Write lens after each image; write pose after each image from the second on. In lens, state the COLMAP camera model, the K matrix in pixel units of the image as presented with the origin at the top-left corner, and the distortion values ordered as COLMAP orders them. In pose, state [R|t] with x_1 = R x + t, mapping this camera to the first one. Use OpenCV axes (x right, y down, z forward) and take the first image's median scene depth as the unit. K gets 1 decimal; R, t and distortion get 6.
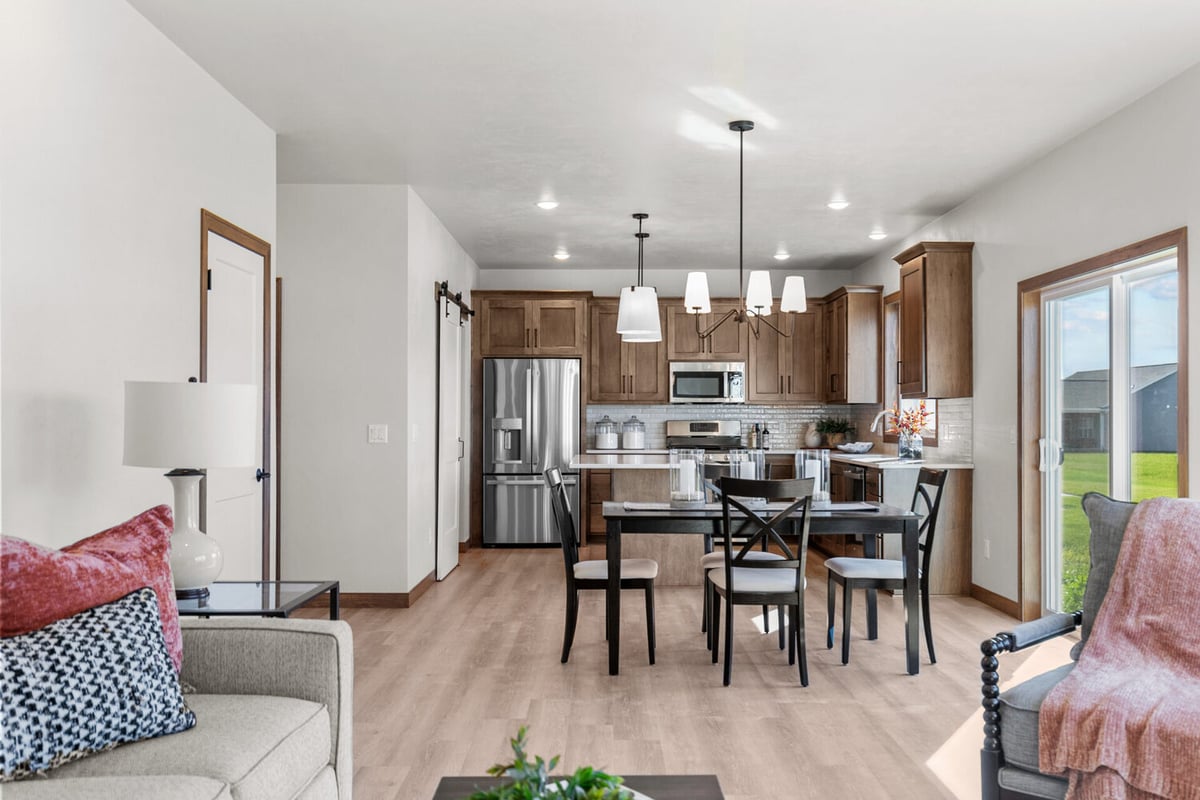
lens RADIAL K [[1104.7, 0, 603.3], [0, 1104.7, 404.8], [0, 0, 1]] dist [0.051306, 0.000000]
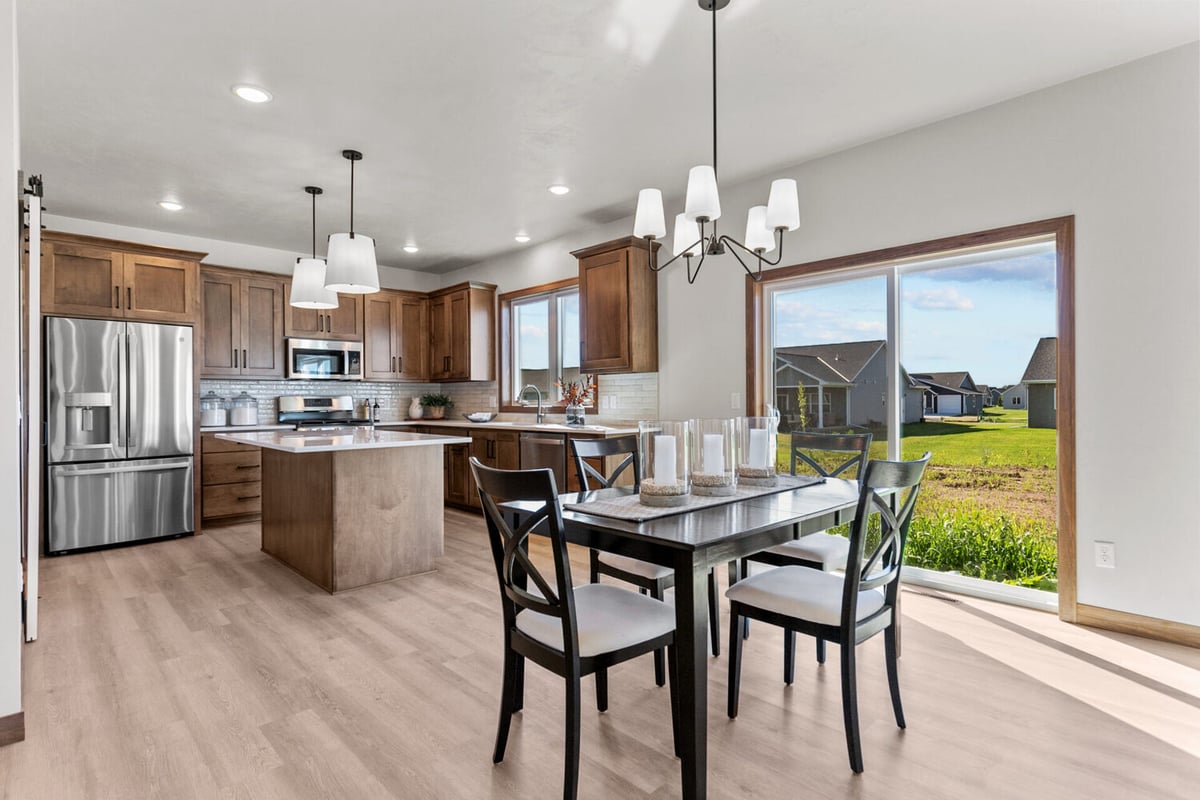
lens RADIAL K [[601.3, 0, 597.3], [0, 601.3, 397.6], [0, 0, 1]] dist [0.012912, 0.000988]
pose [[0.720914, -0.003417, 0.693016, -0.126866], [-0.001189, 0.999980, 0.006168, 0.012539], [-0.693023, -0.005271, 0.720896, 0.423146]]
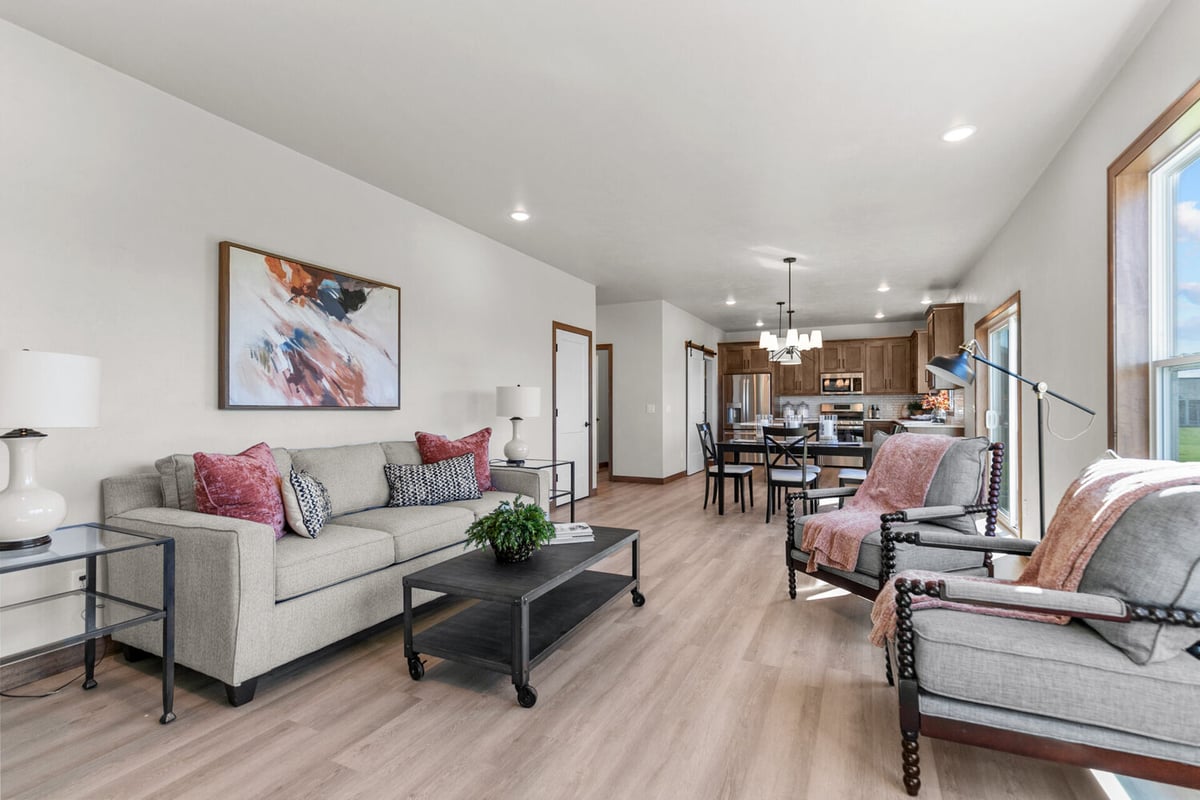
lens RADIAL K [[544.4, 0, 601.1], [0, 544.4, 401.3], [0, 0, 1]] dist [0.025361, 0.000142]
pose [[0.897307, -0.007699, -0.441339, 0.145748], [0.008956, 0.999960, 0.000765, 0.006179], [0.441316, -0.004639, 0.897340, -0.047634]]
